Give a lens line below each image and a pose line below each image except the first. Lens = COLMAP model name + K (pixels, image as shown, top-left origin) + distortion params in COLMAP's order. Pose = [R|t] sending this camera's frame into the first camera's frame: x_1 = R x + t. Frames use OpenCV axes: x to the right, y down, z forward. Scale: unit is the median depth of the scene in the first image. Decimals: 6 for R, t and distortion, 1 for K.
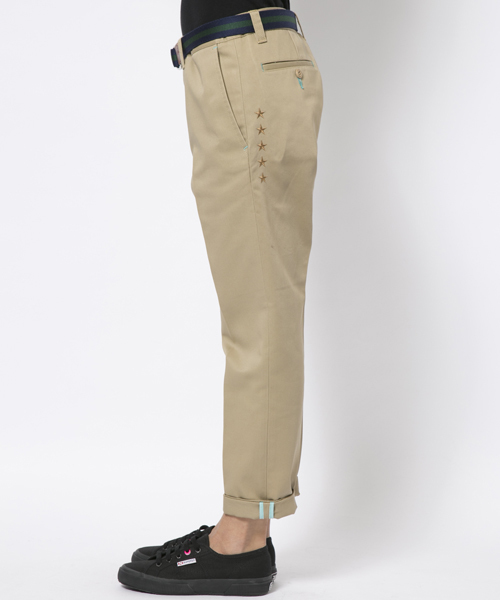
lens RADIAL K [[1500.5, 0, 250.2], [0, 1500.5, 300.9], [0, 0, 1]] dist [0.136883, 0.000000]
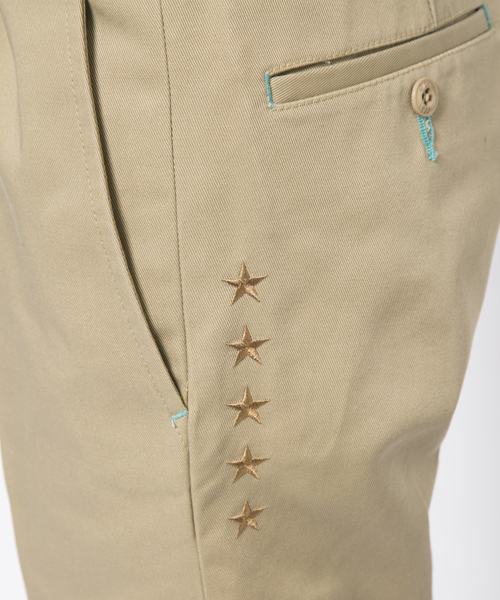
lens RADIAL K [[1889.4, 0, 249.9], [0, 1889.4, 299.9], [0, 0, 1]] dist [0.638523, 0.000000]
pose [[0.994988, 0.074494, -0.066704, 0.027790], [-0.063108, 0.985264, 0.158973, -0.169722], [0.077564, -0.153966, 0.985027, 0.696638]]
